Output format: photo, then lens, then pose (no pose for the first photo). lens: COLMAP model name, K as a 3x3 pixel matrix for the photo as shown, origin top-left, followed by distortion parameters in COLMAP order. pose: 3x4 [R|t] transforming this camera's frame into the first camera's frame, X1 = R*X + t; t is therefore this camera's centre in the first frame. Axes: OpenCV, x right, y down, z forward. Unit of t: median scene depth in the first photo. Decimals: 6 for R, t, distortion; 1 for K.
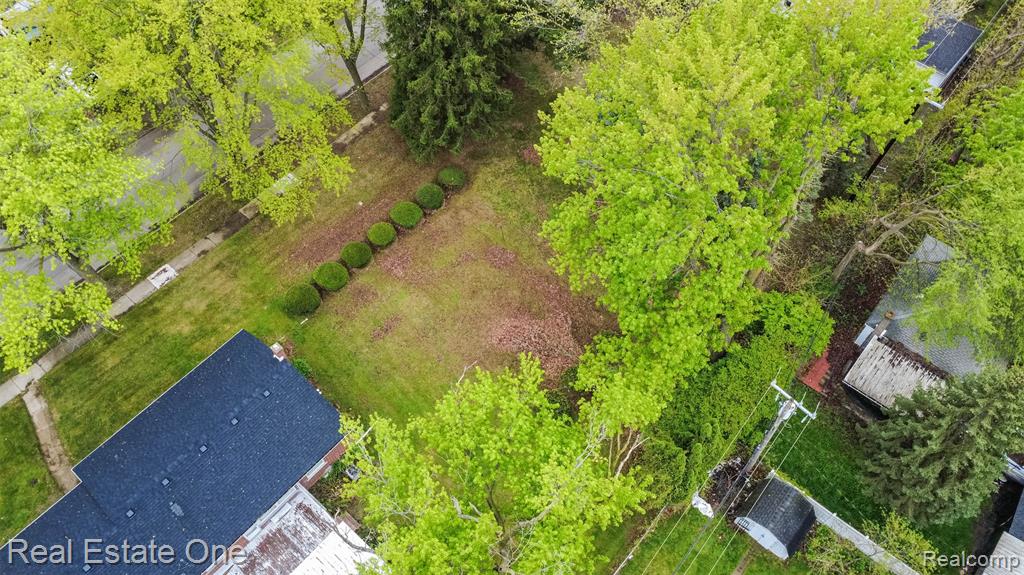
lens RADIAL K [[735.6, 0, 513.1], [0, 735.6, 291.9], [0, 0, 1]] dist [-0.009275, -0.004419]
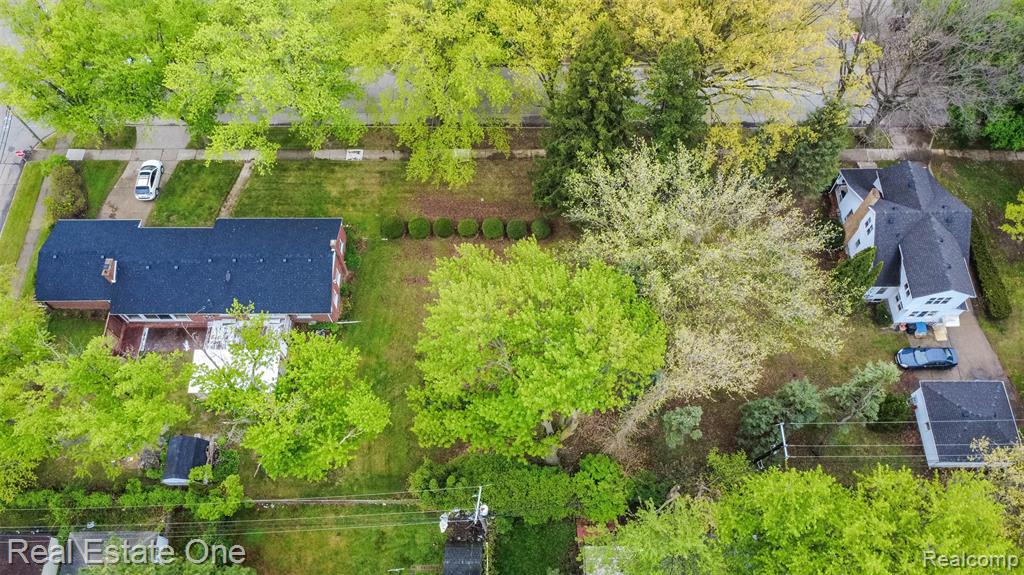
lens RADIAL K [[735.6, 0, 513.1], [0, 735.6, 285.2], [0, 0, 1]] dist [-0.009275, -0.004419]
pose [[0.659030, 0.668842, -0.343991, 0.446015], [-0.637622, 0.739415, 0.216112, -0.368980], [0.398897, 0.076912, 0.913765, -0.229387]]
